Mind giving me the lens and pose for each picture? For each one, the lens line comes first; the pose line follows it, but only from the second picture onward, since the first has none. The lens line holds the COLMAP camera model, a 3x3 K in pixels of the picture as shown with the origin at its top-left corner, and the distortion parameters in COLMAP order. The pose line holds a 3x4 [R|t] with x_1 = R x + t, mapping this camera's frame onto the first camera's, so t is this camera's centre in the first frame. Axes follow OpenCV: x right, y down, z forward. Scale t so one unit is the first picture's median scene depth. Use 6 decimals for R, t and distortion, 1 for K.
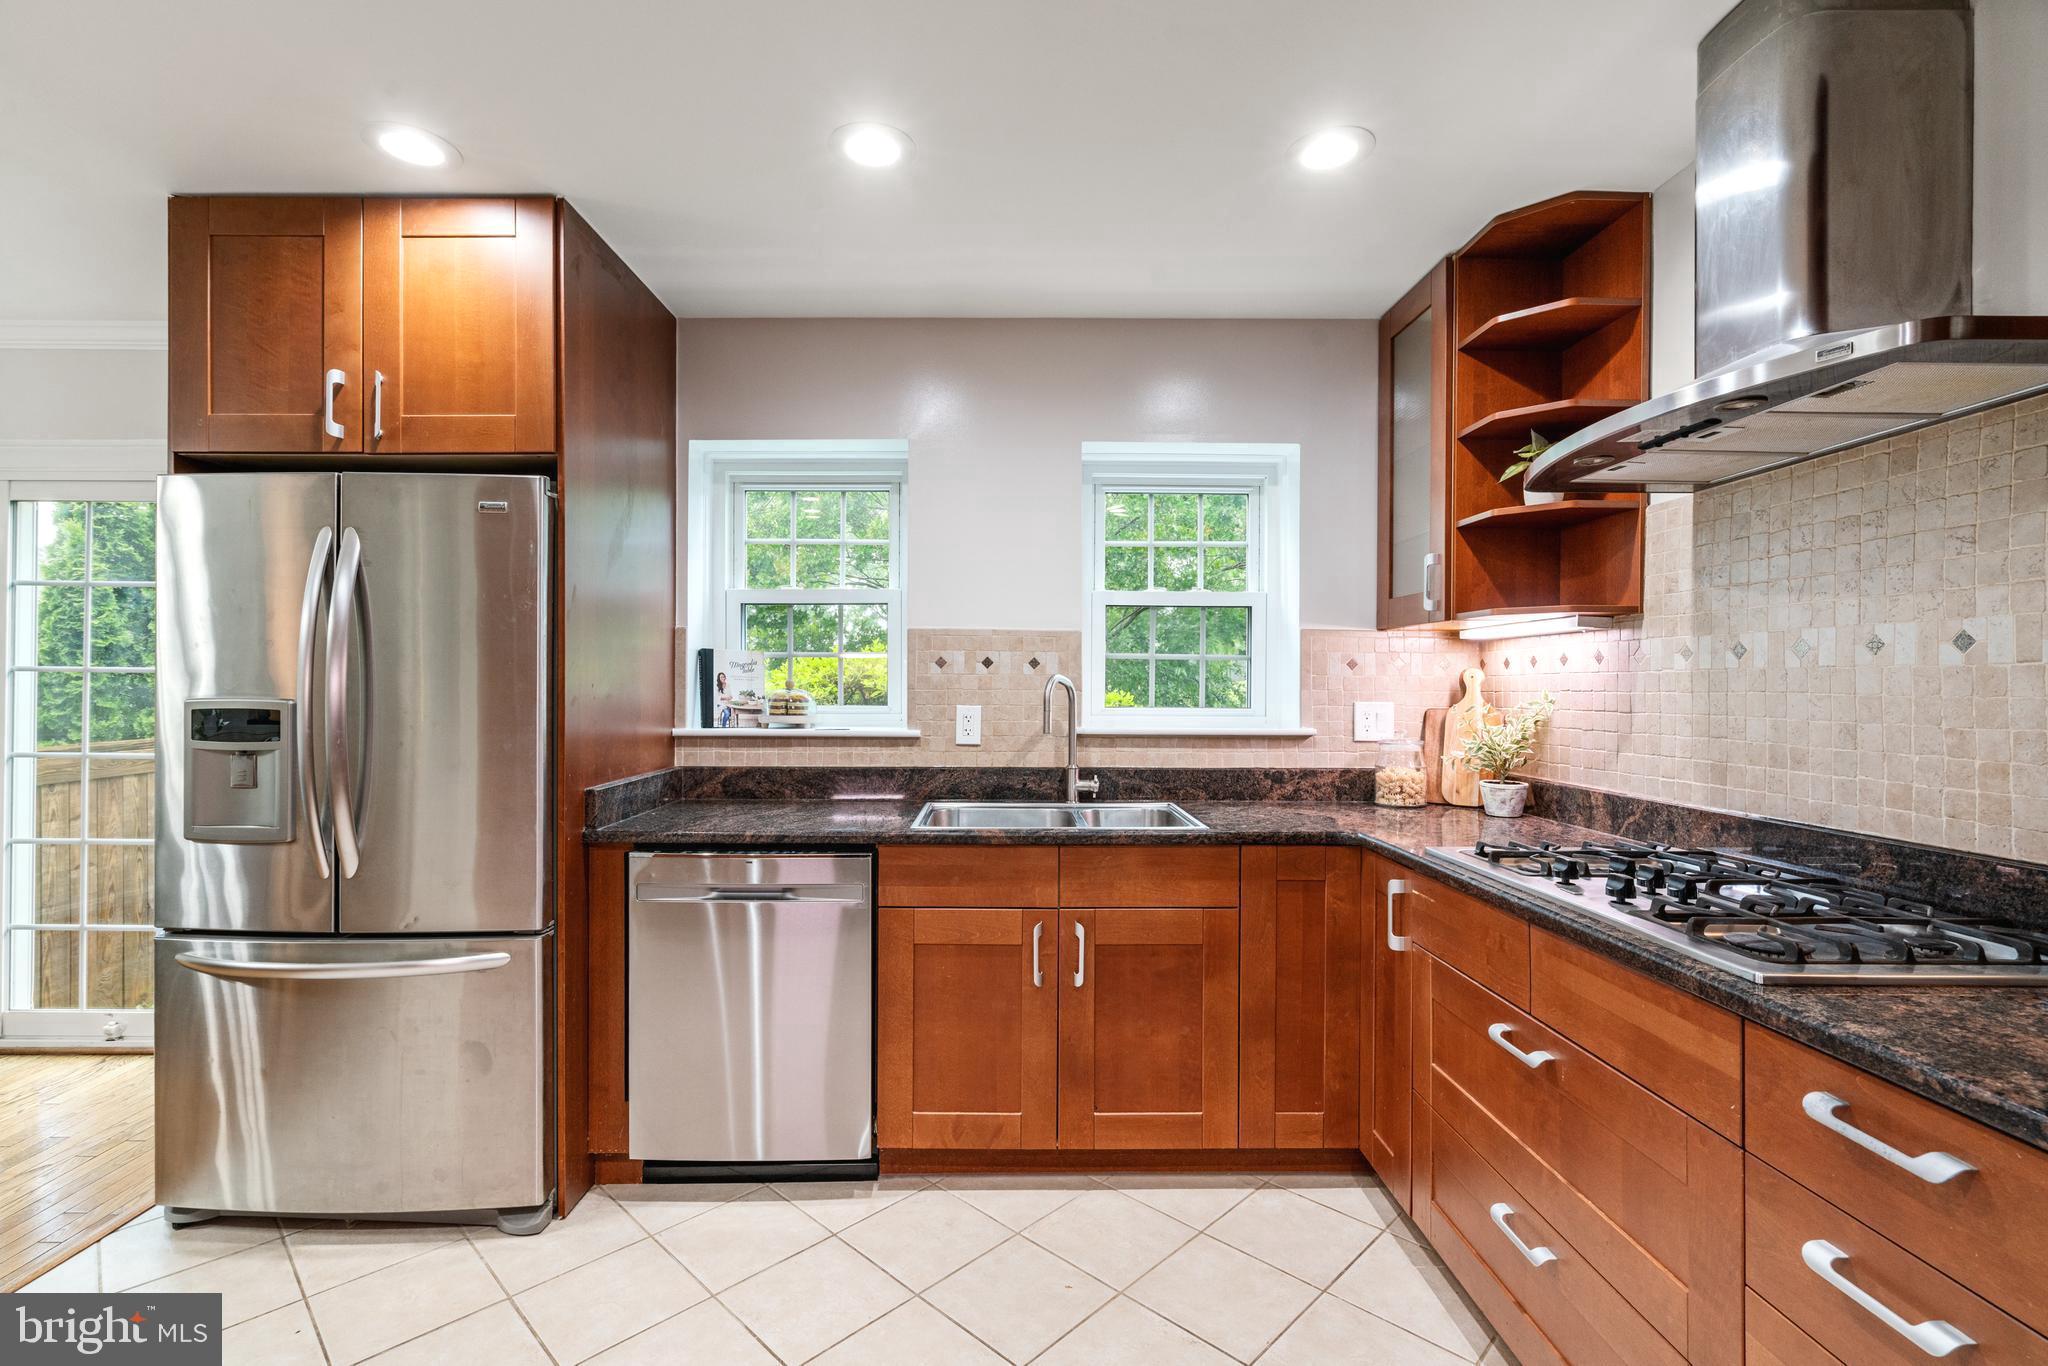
lens RADIAL K [[935.1, 0, 1009.5], [0, 935.1, 684.1], [0, 0, 1]] dist [-0.004875, 0.001085]
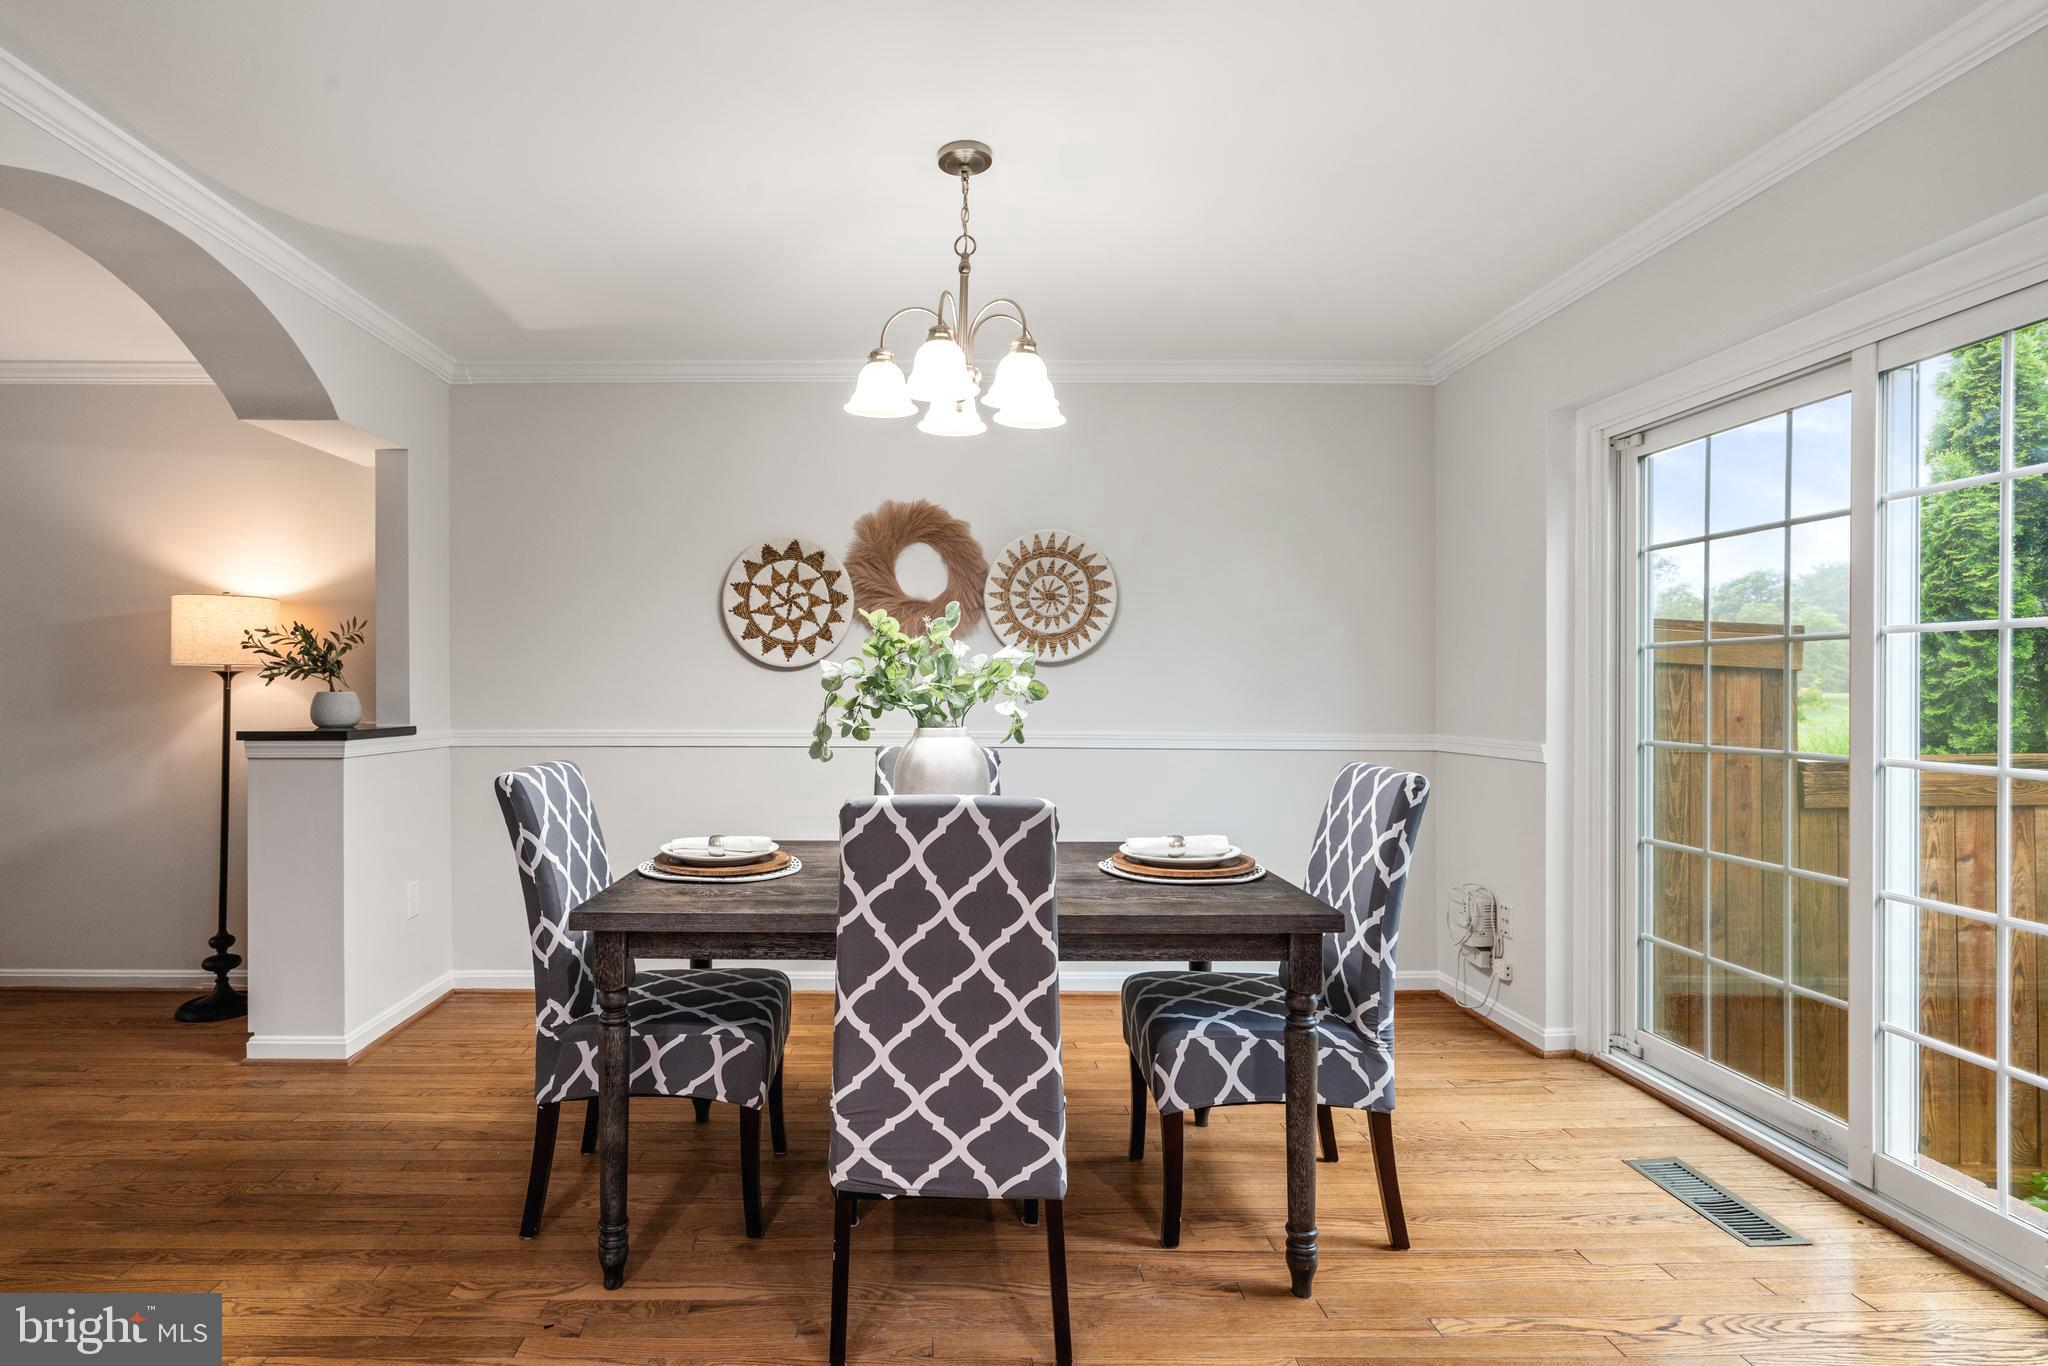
lens RADIAL K [[1016.4, 0, 925.3], [0, 1016.4, 682.7], [0, 0, 1]] dist [-0.001119, -0.000020]
pose [[0.001447, -0.008199, -0.999965, -0.237816], [0.000899, 0.999966, -0.008197, 0.016489], [0.999999, -0.000887, 0.001454, 0.215997]]
